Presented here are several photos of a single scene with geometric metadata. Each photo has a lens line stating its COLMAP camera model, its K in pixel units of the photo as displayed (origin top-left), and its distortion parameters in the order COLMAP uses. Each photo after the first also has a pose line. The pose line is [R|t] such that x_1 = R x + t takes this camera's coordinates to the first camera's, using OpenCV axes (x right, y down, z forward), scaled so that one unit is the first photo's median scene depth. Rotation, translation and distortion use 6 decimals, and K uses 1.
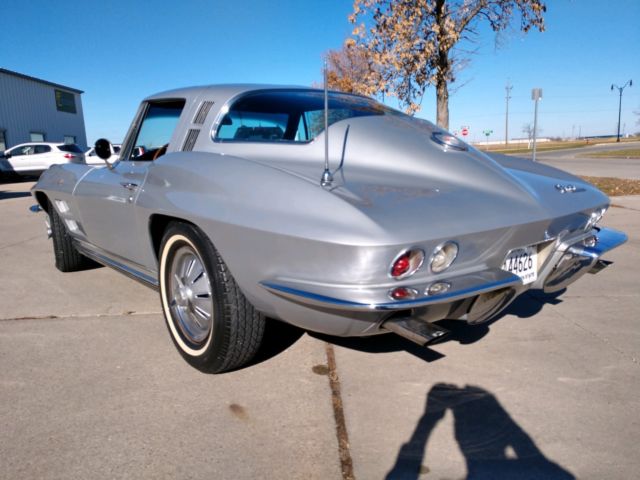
lens RADIAL K [[487.4, 0, 322.9], [0, 487.4, 229.7], [0, 0, 1]] dist [0.040708, -0.026598]
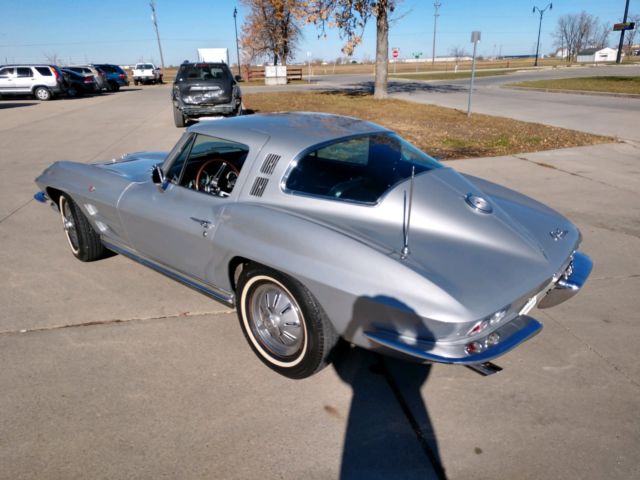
lens RADIAL K [[487.4, 0, 322.9], [0, 487.4, 229.7], [0, 0, 1]] dist [0.040708, -0.026598]
pose [[0.988797, -0.029444, 0.146332, -0.170386], [0.004919, 0.986247, 0.165208, -0.159841], [-0.149184, -0.162637, 0.975343, -0.113849]]
